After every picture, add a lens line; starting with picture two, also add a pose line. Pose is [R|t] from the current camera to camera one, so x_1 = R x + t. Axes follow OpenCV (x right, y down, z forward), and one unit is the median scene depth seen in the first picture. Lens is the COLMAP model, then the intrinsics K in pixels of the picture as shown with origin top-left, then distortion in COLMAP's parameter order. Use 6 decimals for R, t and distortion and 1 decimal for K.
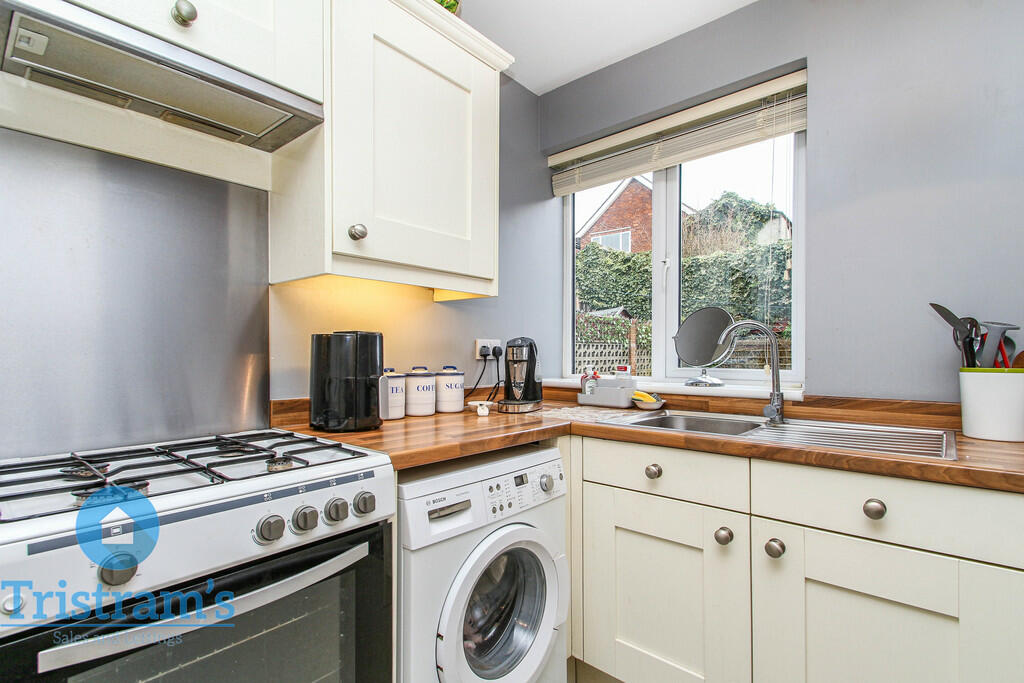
lens RADIAL K [[492.6, 0, 509.6], [0, 492.6, 349.8], [0, 0, 1]] dist [0.019612, -0.001309]
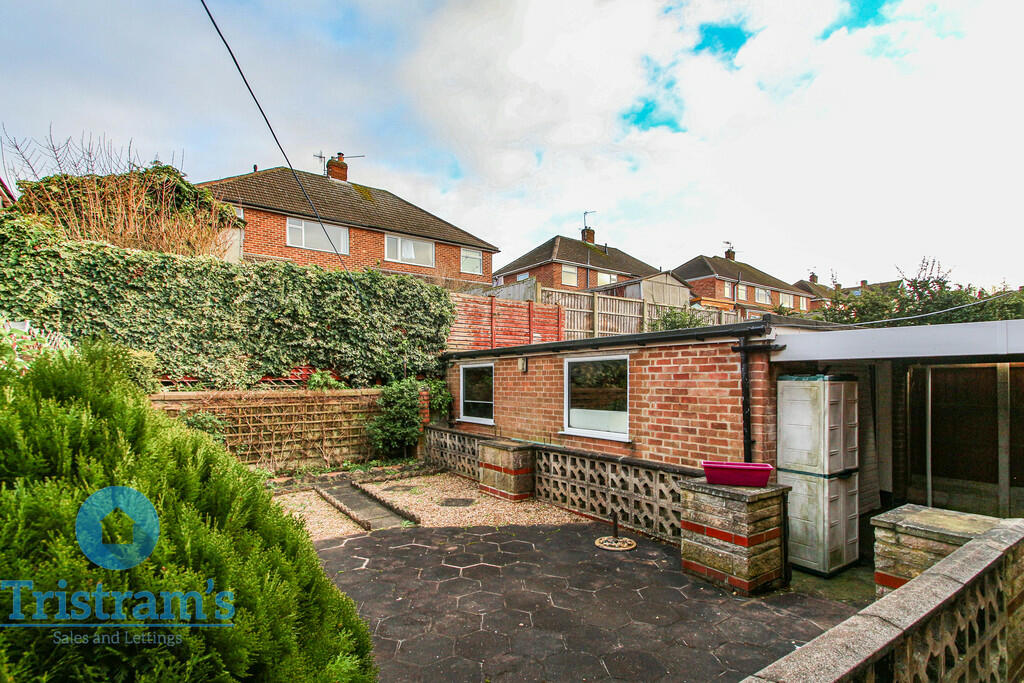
lens RADIAL K [[492.6, 0, 526.9], [0, 492.6, 379.4], [0, 0, 1]] dist [0.019612, -0.001309]
pose [[0.241909, 0.000568, 0.970299, -0.516834], [-0.006616, 0.999978, 0.001065, -0.165817], [-0.970276, -0.006677, 0.241907, 1.897881]]
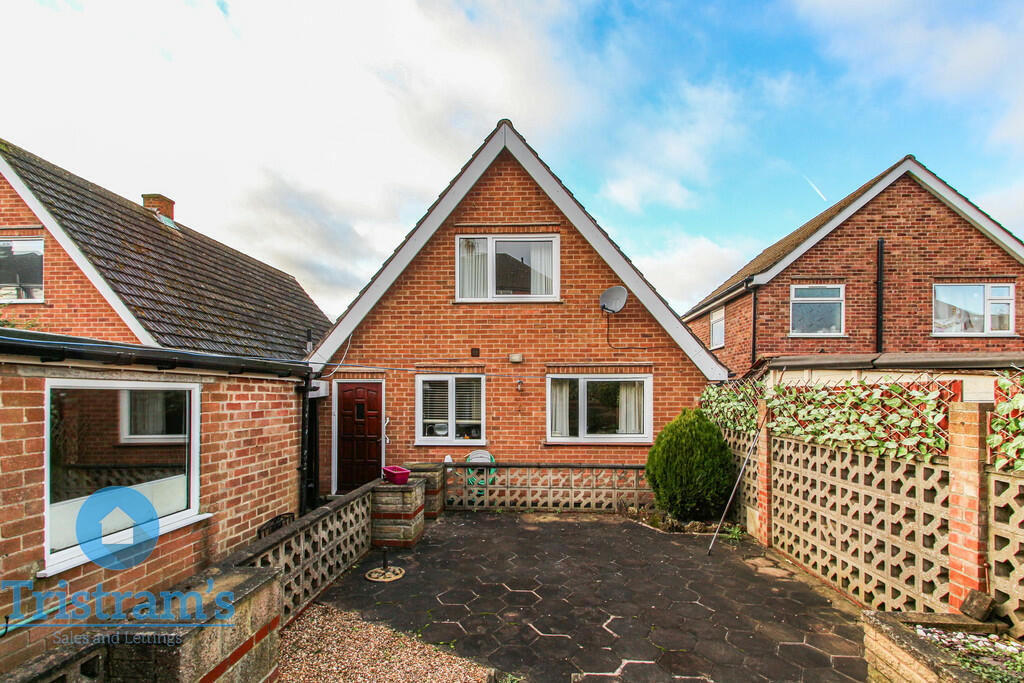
lens RADIAL K [[492.6, 0, 517.8], [0, 492.6, 350.8], [0, 0, 1]] dist [0.019612, -0.001309]
pose [[-0.791575, -0.054322, -0.608653, 2.029221], [0.007307, 0.995128, -0.098318, -0.227179], [0.611028, -0.082273, -0.787322, 3.825573]]
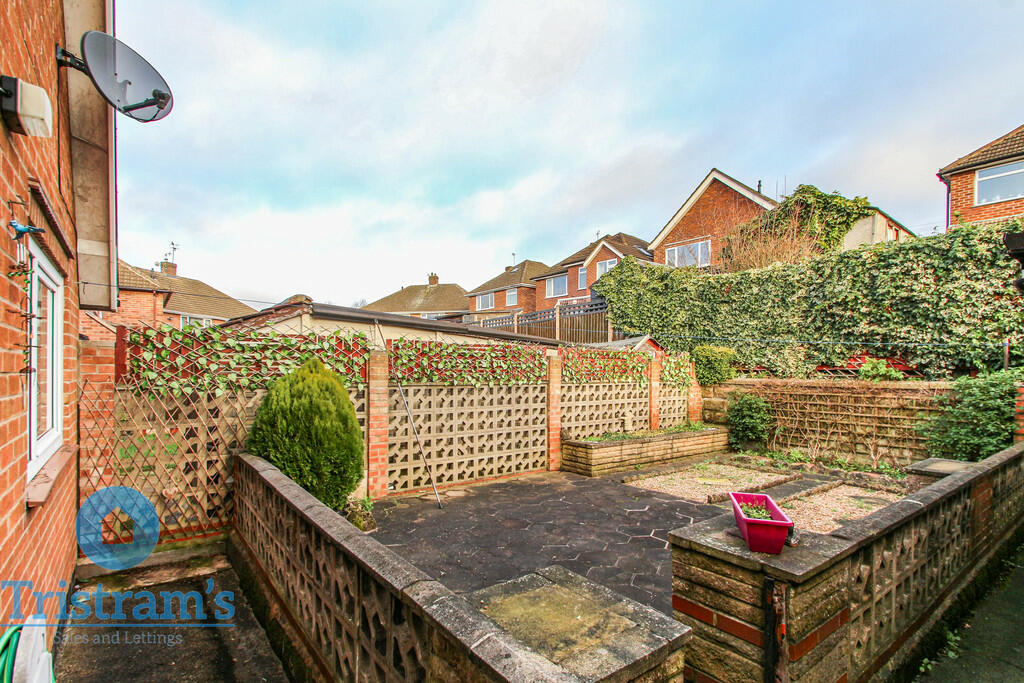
lens RADIAL K [[492.6, 0, 519.7], [0, 492.6, 373.4], [0, 0, 1]] dist [0.019612, -0.001309]
pose [[0.981350, 0.009422, -0.191999, 0.796288], [-0.006459, 0.999850, 0.016050, -0.161621], [0.192122, -0.014511, 0.981264, 0.714316]]
